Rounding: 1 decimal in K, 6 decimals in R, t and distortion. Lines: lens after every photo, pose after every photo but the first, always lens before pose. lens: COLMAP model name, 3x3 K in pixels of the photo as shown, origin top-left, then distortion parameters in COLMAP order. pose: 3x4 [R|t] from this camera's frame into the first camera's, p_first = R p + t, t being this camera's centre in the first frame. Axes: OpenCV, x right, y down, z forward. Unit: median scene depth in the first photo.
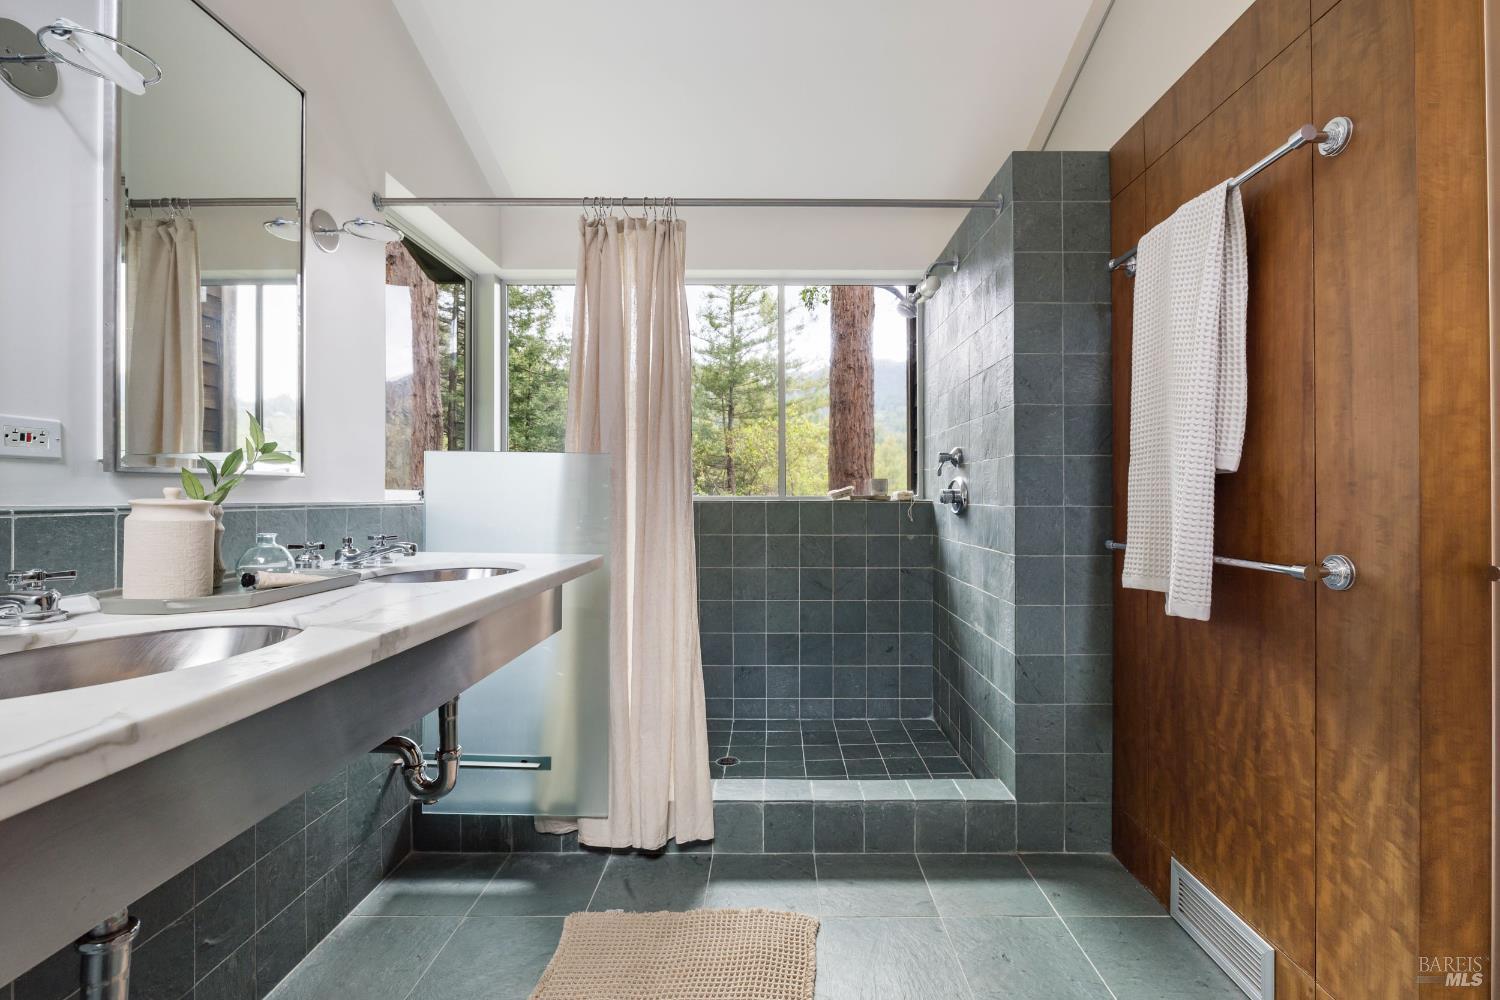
lens RADIAL K [[689.4, 0, 754.4], [0, 689.4, 493.9], [0, 0, 1]] dist [0.000356, -0.000003]
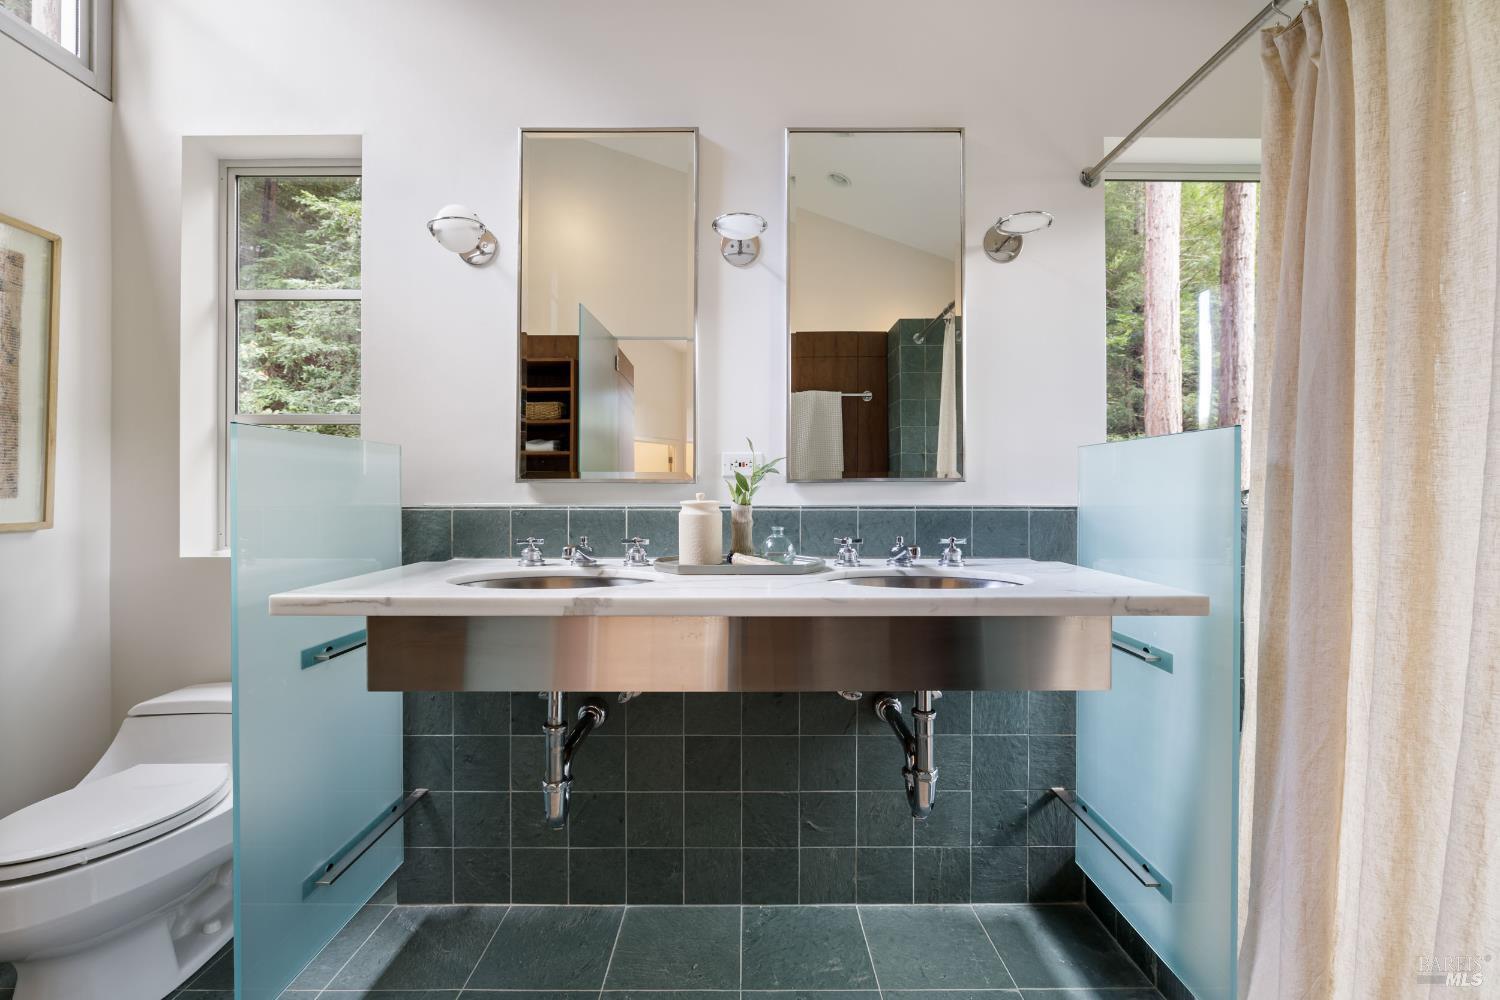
lens RADIAL K [[689.4, 0, 751.2], [0, 689.4, 497.0], [0, 0, 1]] dist [0.000356, -0.000003]
pose [[0.023055, 0.005382, -0.999720, 0.454343], [-0.002996, 0.999981, 0.005314, -0.005165], [0.999730, 0.002872, 0.023071, 0.678009]]
